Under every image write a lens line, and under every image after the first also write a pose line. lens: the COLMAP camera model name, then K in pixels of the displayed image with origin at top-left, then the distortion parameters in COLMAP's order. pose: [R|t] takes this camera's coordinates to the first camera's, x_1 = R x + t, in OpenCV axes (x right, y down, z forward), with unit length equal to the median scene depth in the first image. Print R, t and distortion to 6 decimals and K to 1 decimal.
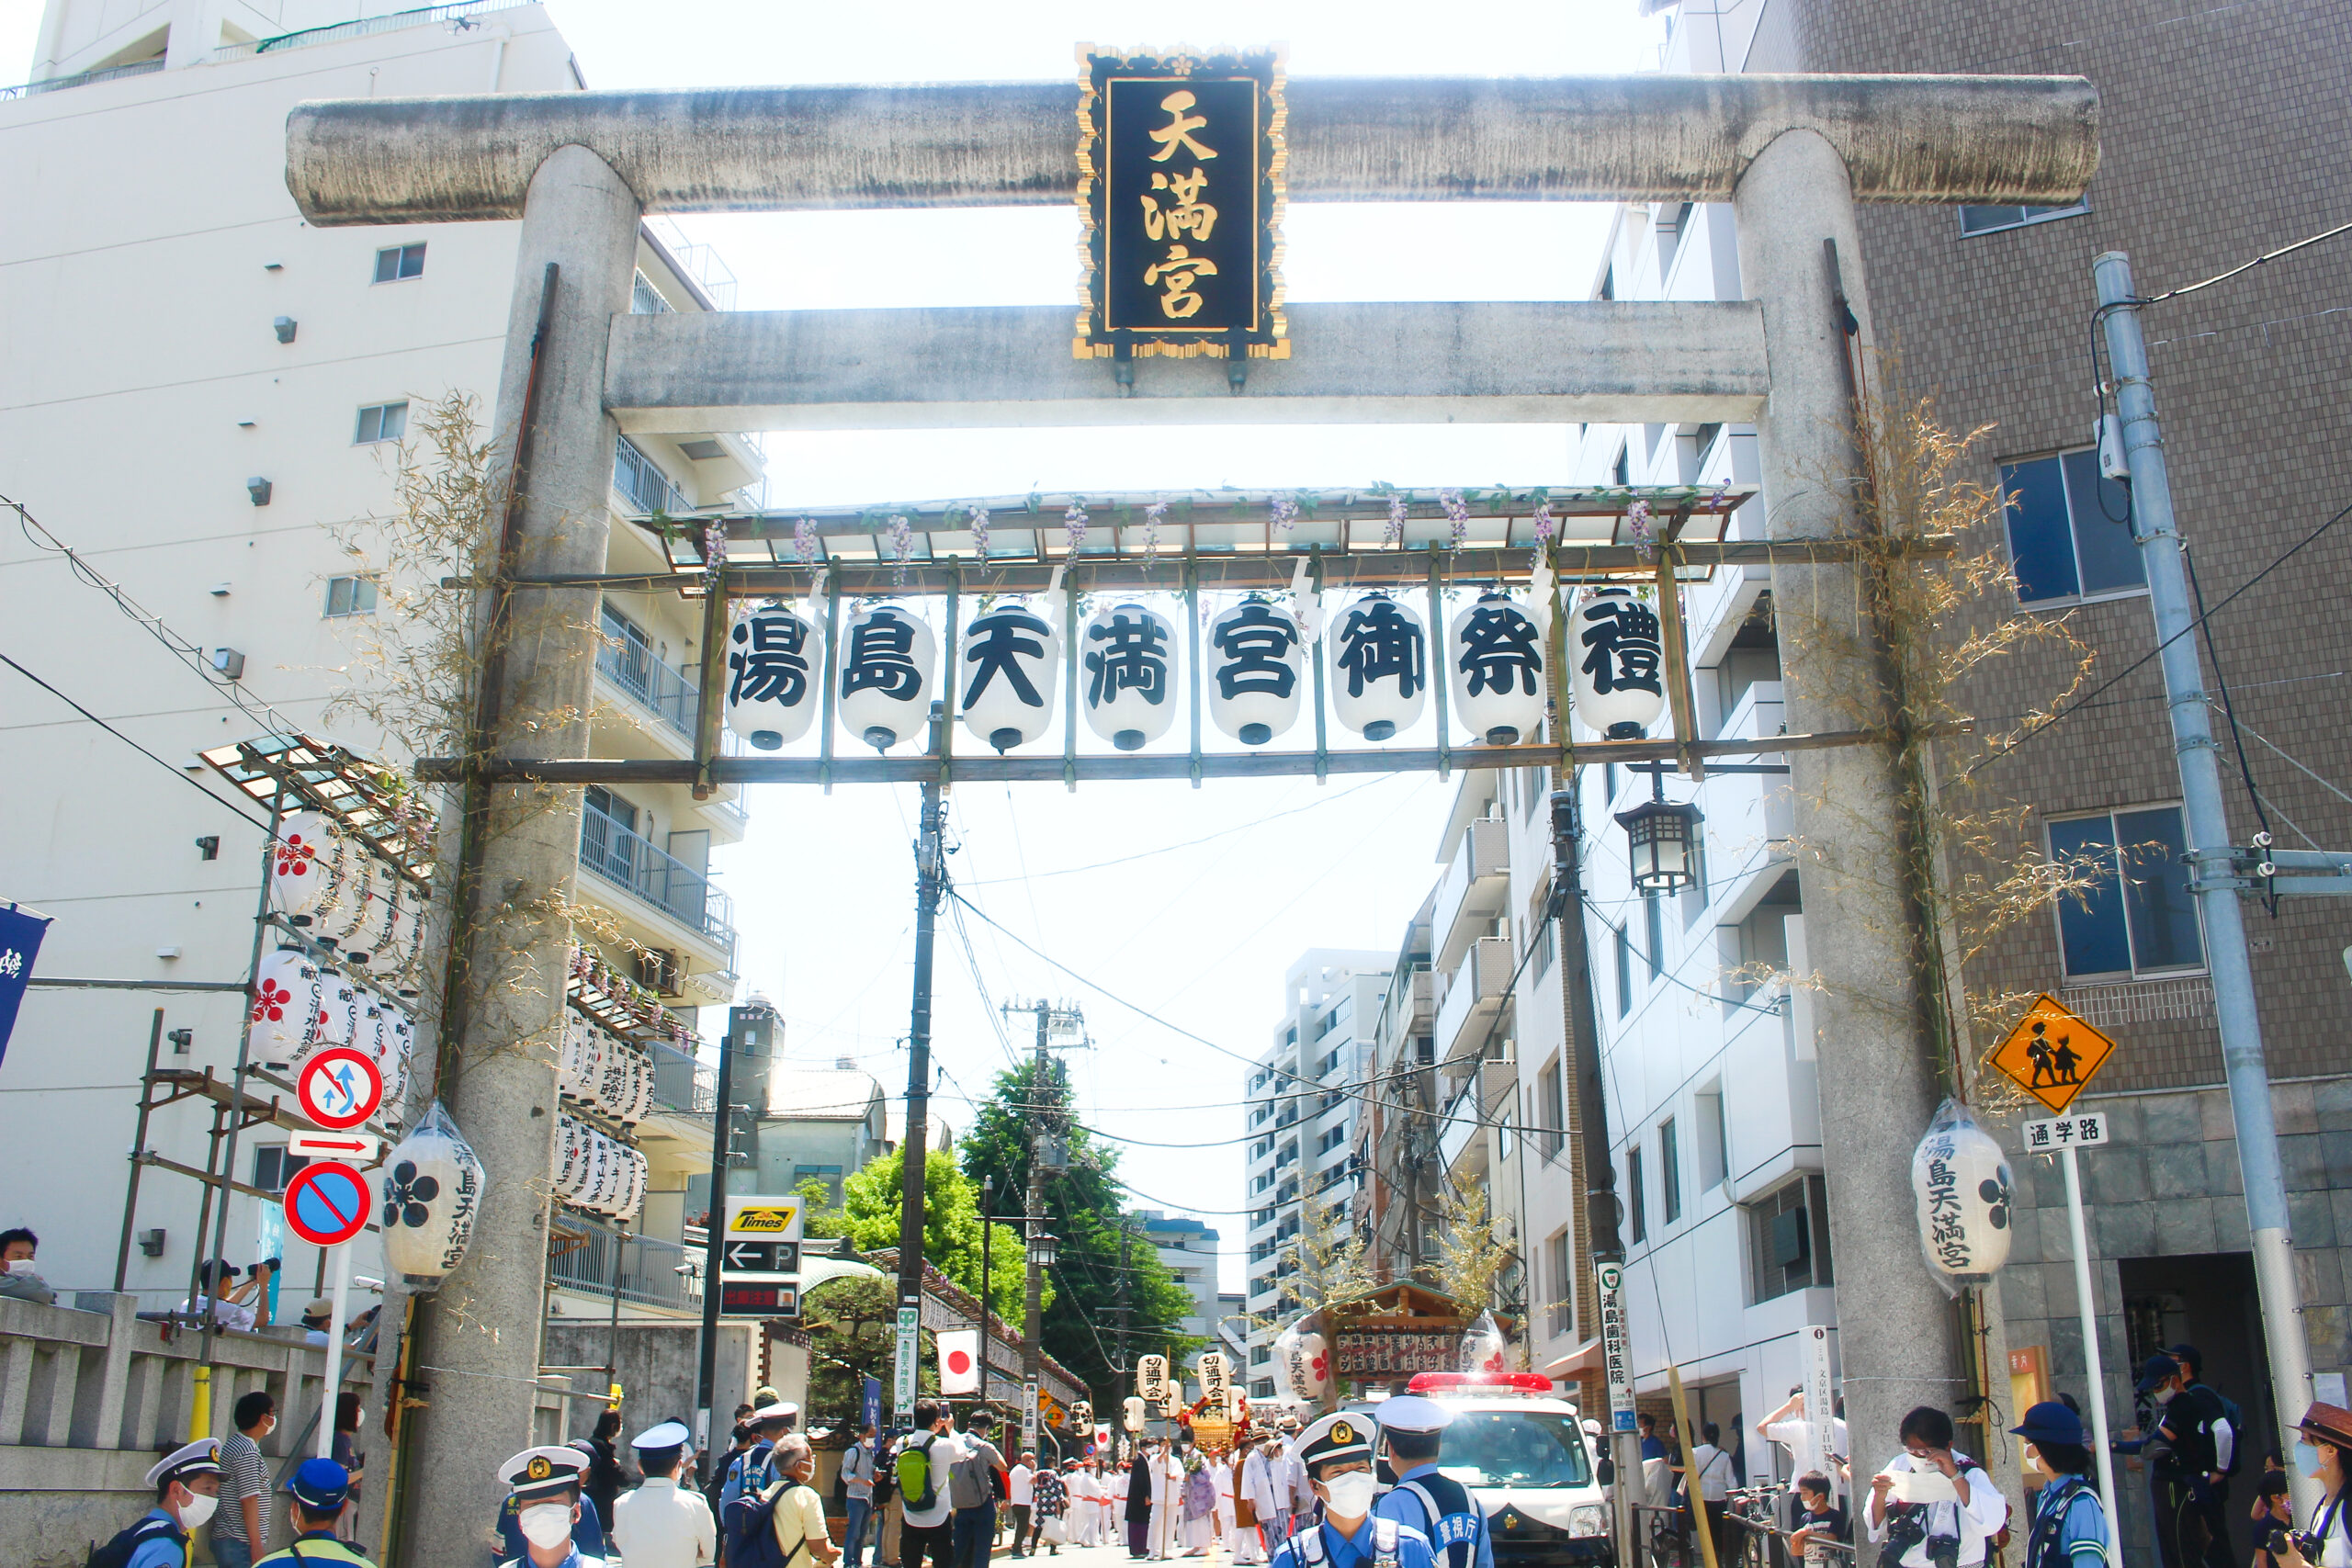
lens RADIAL K [[2122.5, 0, 1179.9], [0, 2122.5, 810.9], [0, 0, 1]] dist [-0.098005, 0.016114]
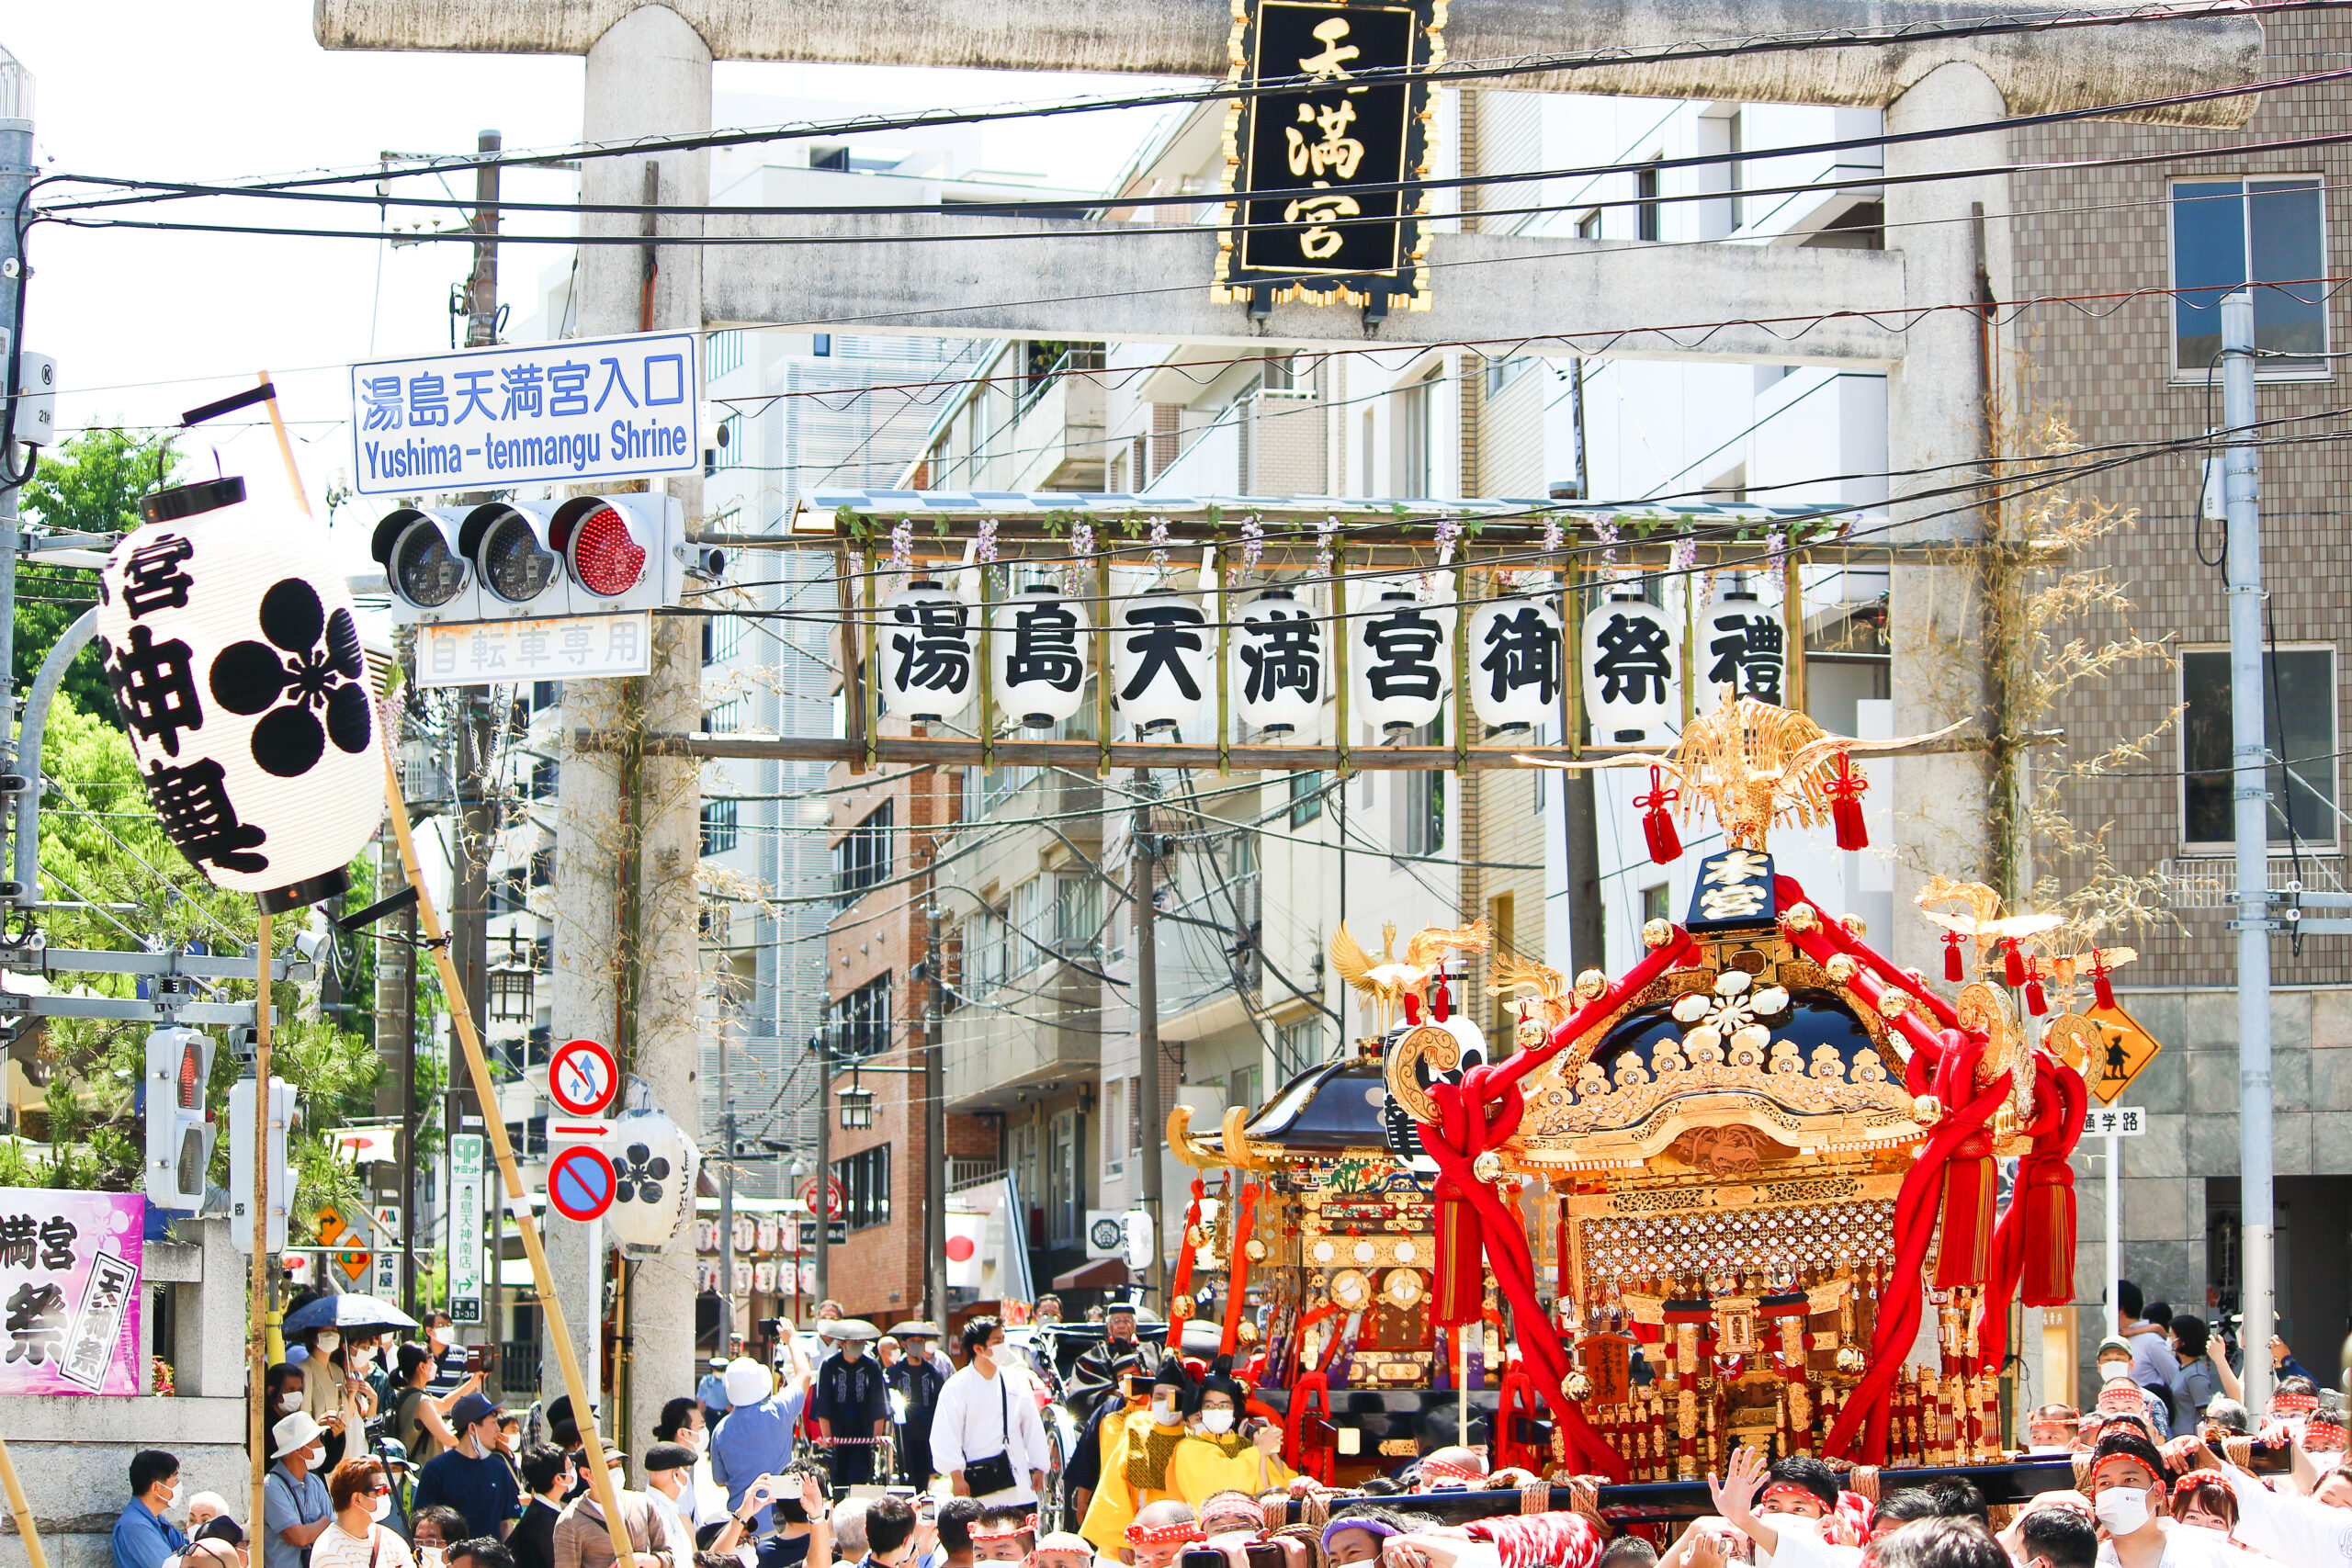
lens RADIAL K [[6126.6, 0, 1176.0], [0, 6126.6, 784.0], [0, 0, 1]] dist [-0.041957, -4.896439]
pose [[0.982438, 0.018609, 0.185659, -0.628947], [-0.057881, 0.976324, 0.208426, -0.629369], [-0.177385, -0.215512, 0.960255, -1.871139]]
